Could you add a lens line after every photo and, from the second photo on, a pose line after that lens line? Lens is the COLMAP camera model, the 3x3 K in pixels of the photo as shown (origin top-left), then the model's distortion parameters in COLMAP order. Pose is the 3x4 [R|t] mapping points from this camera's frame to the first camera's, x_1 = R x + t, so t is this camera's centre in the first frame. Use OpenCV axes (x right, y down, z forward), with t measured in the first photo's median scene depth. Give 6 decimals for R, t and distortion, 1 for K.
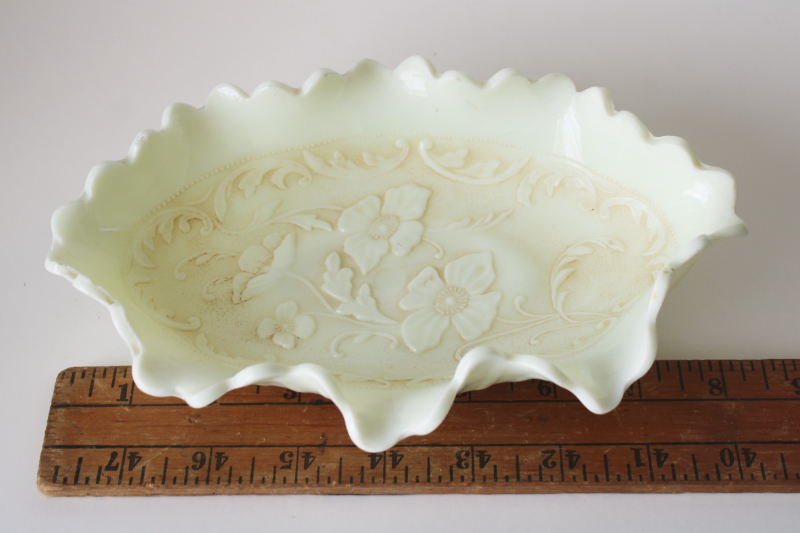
lens RADIAL K [[1171.7, 0, 399.8], [0, 1171.7, 267.7], [0, 0, 1]] dist [-0.033286, 0.000000]
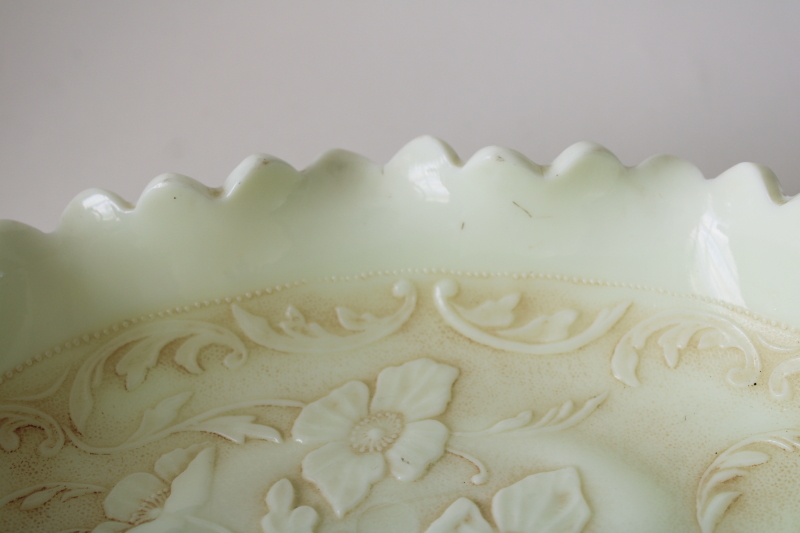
lens RADIAL K [[1171.7, 0, 405.5], [0, 1171.7, 264.3], [0, 0, 1]] dist [-0.033286, 0.000000]
pose [[0.999424, -0.033911, 0.001511, 0.002172], [0.033193, 0.967016, -0.252543, 0.028494], [0.007103, 0.252448, 0.967584, 0.450397]]
